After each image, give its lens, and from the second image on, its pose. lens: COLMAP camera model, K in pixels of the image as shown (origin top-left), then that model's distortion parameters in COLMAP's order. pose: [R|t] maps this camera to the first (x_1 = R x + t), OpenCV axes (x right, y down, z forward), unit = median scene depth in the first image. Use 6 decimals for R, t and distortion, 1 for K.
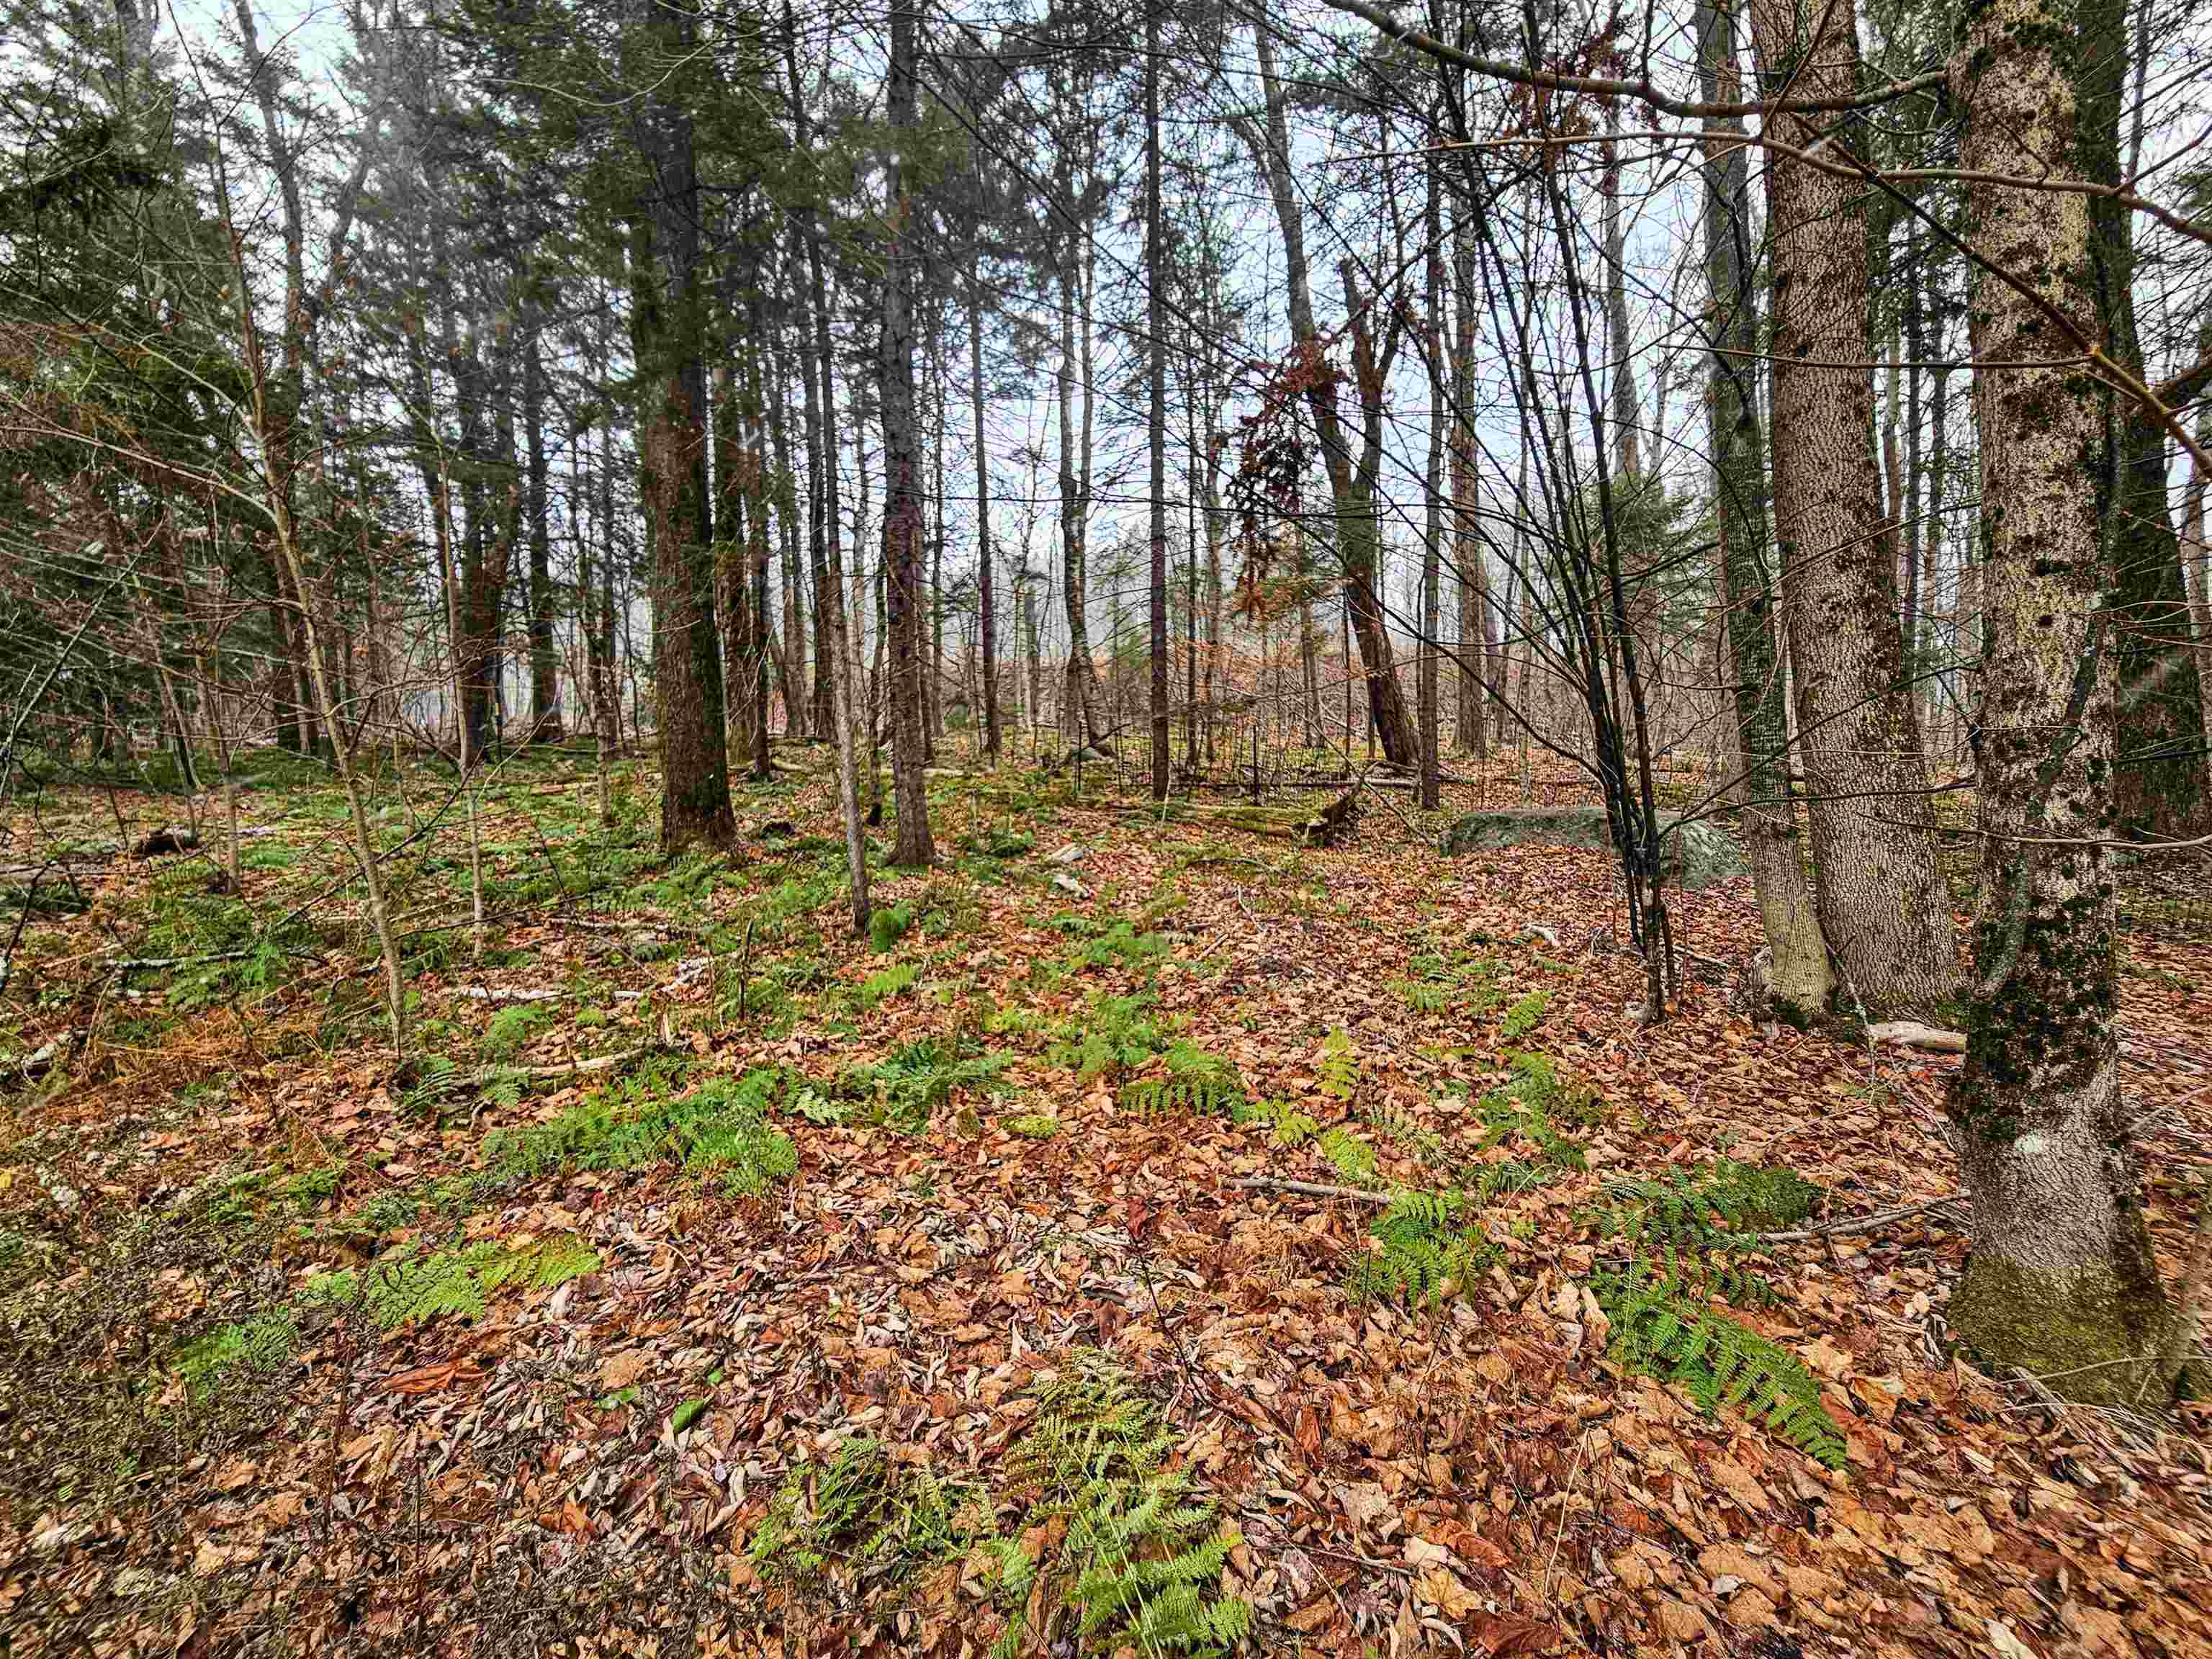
lens RADIAL K [[902.3, 0, 1100.5], [0, 902.3, 832.9], [0, 0, 1]] dist [0.003608, -0.002151]
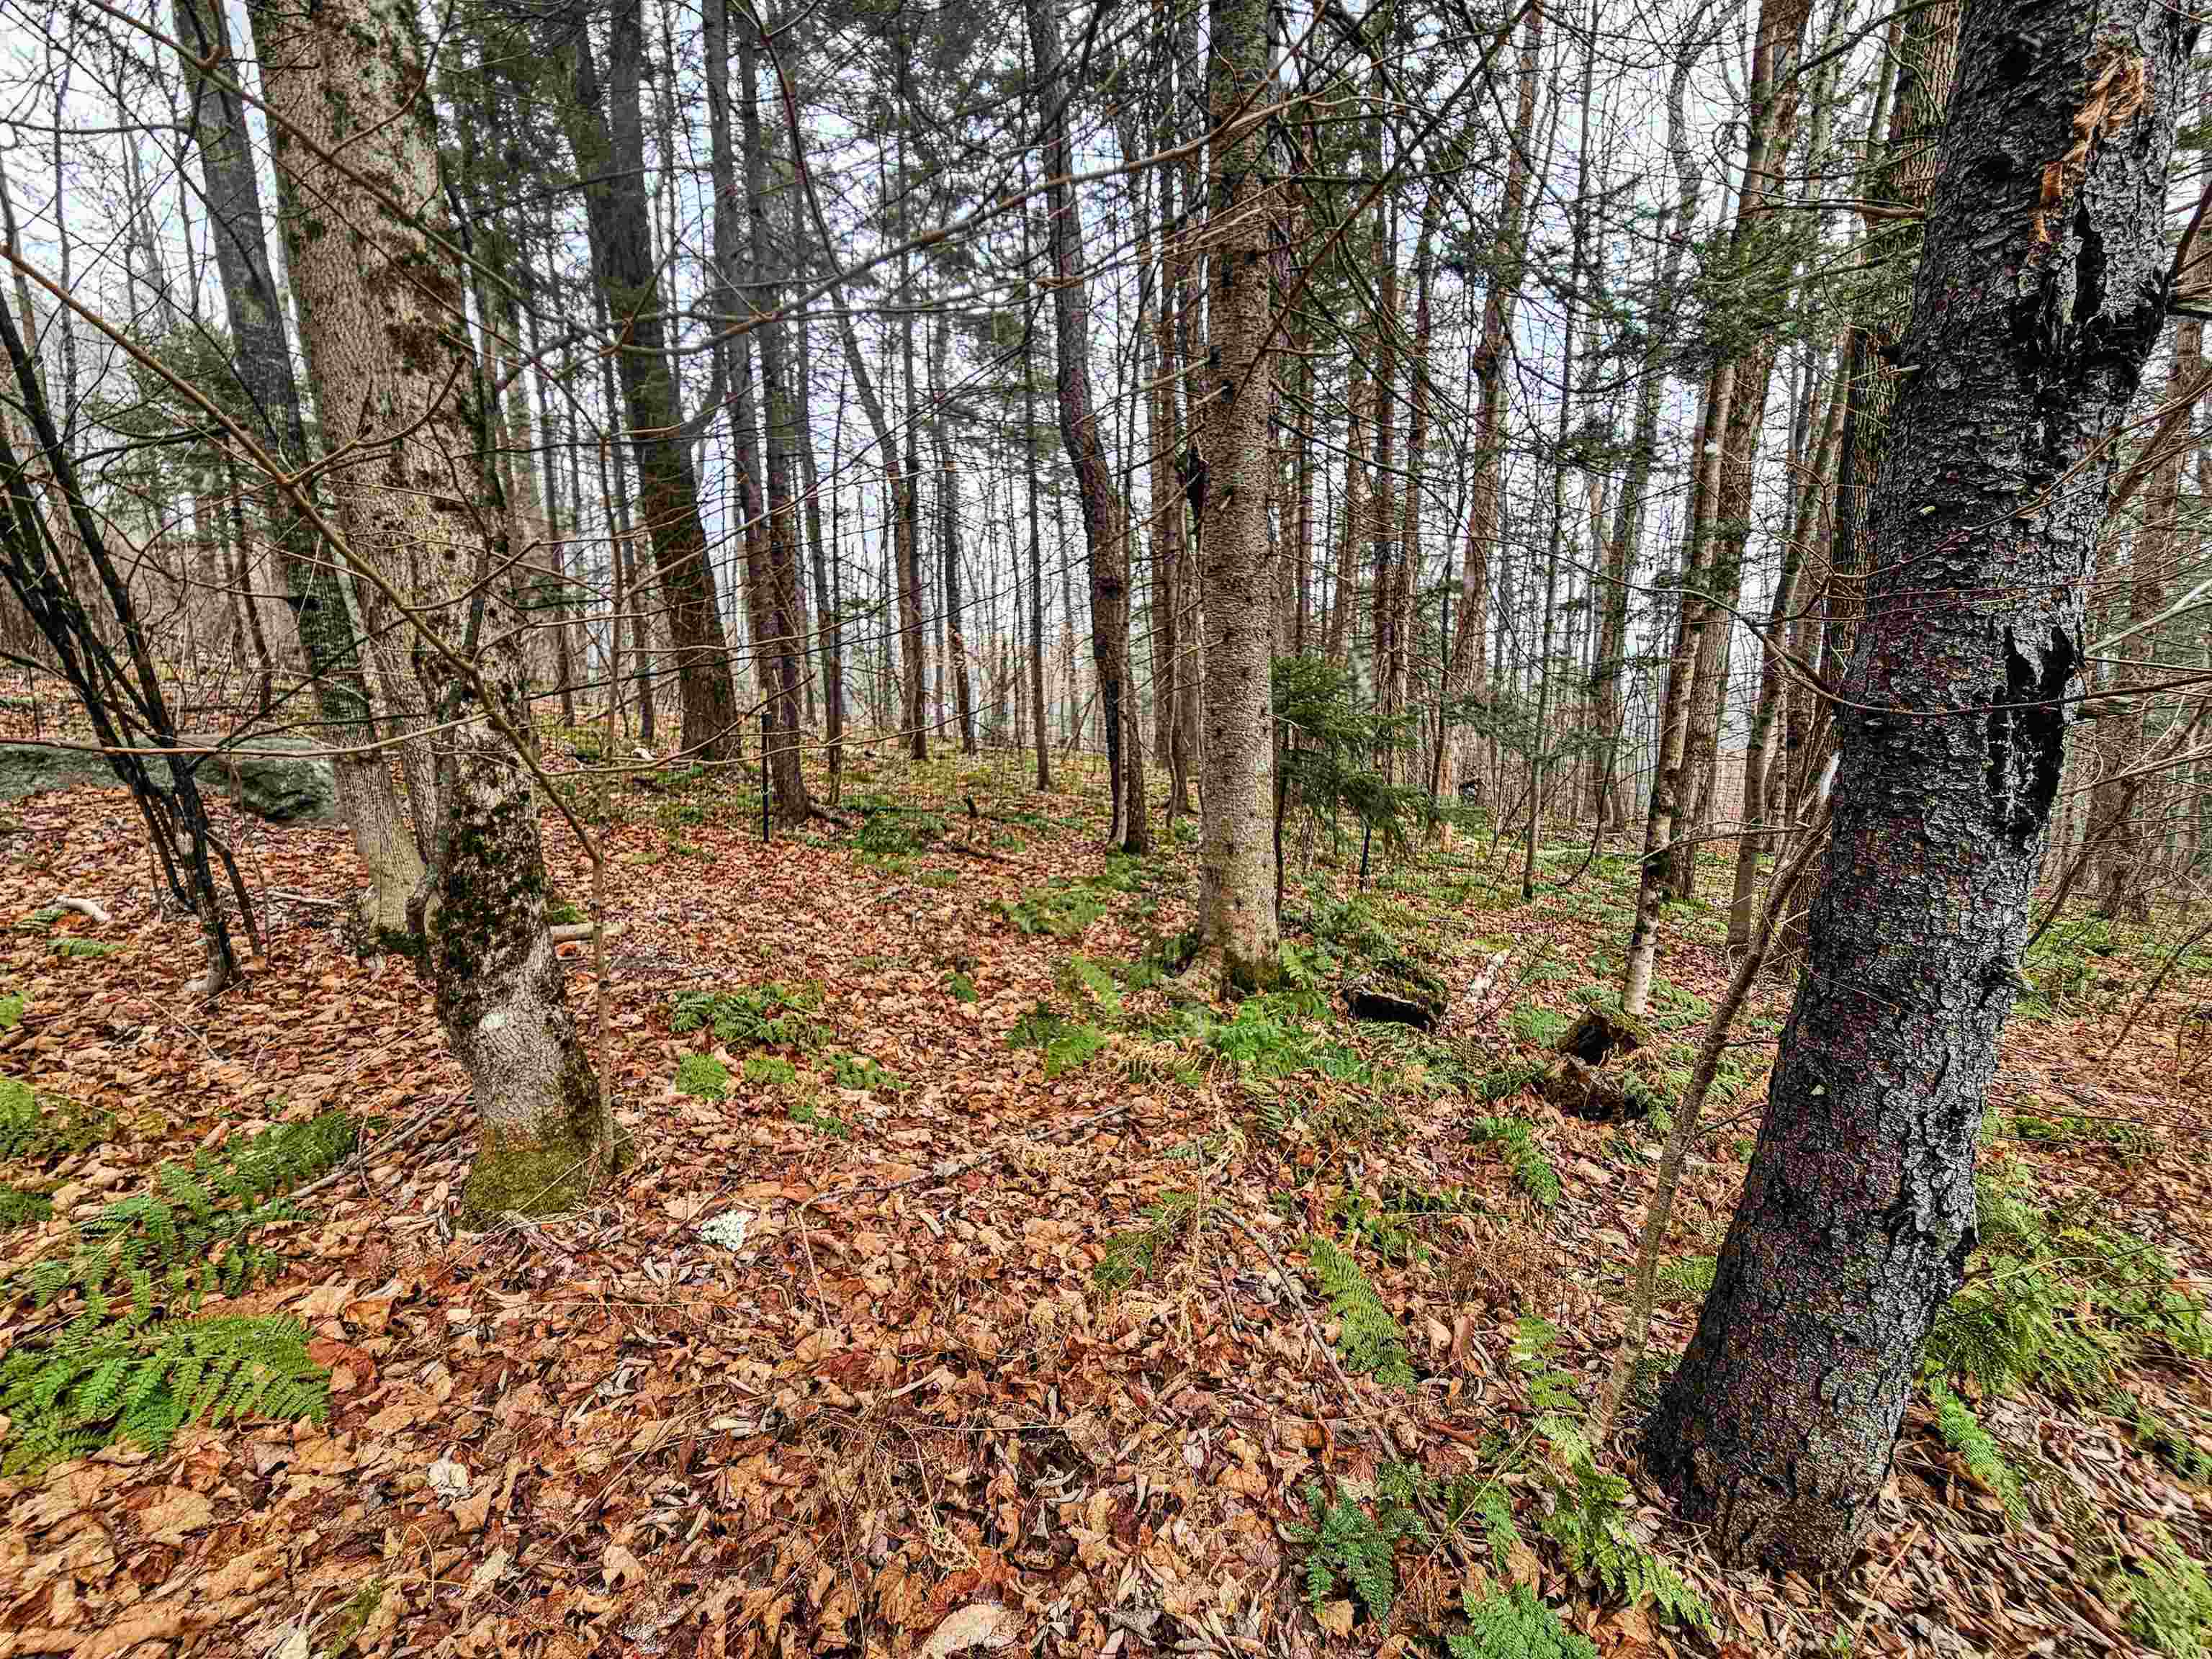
lens RADIAL K [[902.3, 0, 1096.9], [0, 902.3, 831.3], [0, 0, 1]] dist [0.003608, -0.002151]
pose [[0.318272, -0.109093, 0.941702, 0.139230], [0.036616, 0.994030, 0.102780, 0.009453], [-0.947292, 0.001769, 0.320366, -0.060448]]
